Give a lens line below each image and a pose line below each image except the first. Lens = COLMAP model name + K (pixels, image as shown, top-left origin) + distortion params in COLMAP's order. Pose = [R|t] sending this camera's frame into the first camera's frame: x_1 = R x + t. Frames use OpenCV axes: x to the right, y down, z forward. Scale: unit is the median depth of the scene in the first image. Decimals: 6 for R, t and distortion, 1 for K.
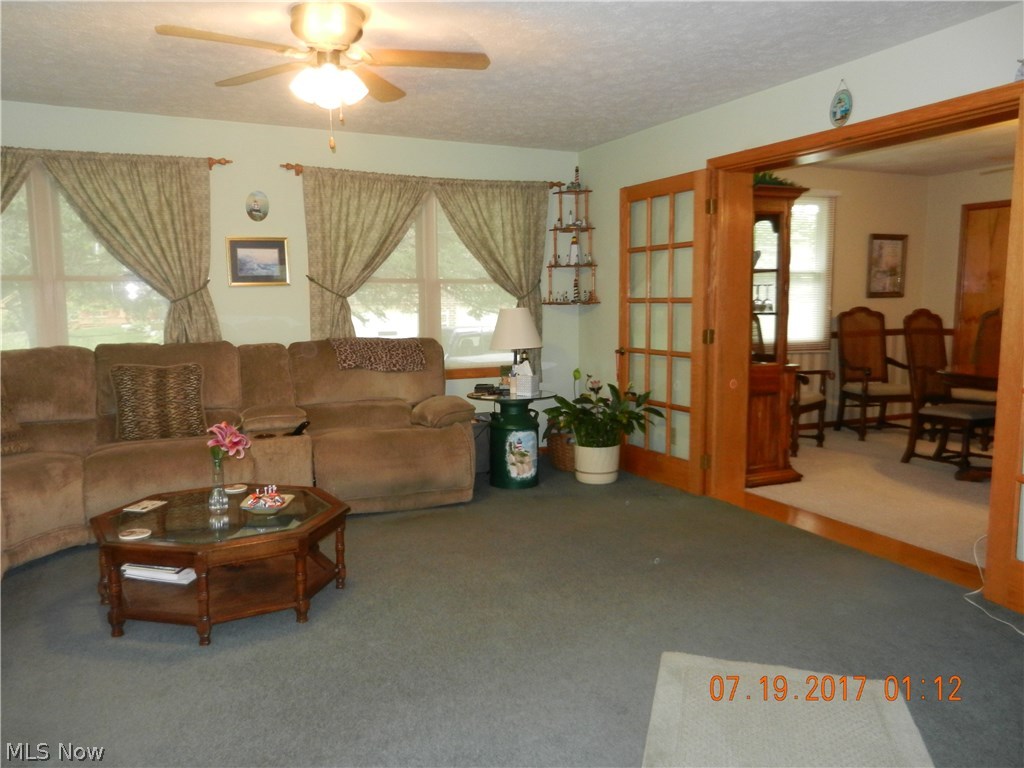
lens RADIAL K [[759.1, 0, 512.0], [0, 759.1, 384.0], [0, 0, 1]] dist [-0.001871, 0.001047]
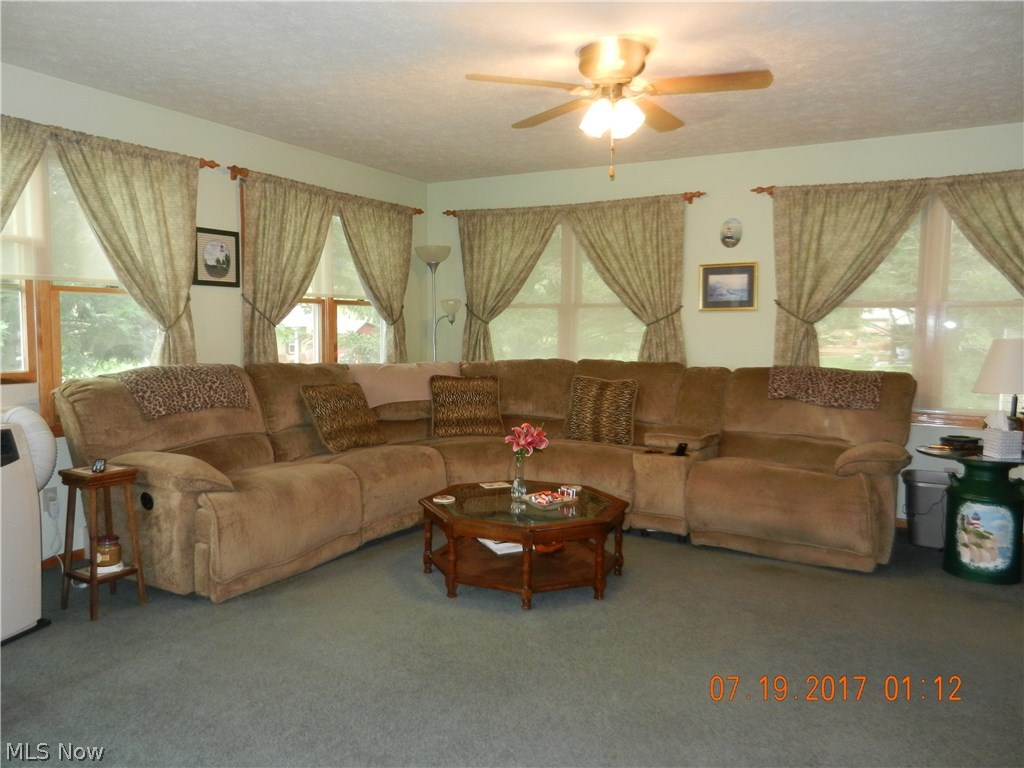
lens RADIAL K [[746.9, 0, 512.0], [0, 746.9, 384.0], [0, 0, 1]] dist [0.006301, 0.003514]
pose [[0.581903, 0.071270, -0.810129, 0.324357], [-0.106995, 0.994203, 0.010611, -0.012151], [0.806189, 0.080505, 0.586155, 0.192801]]
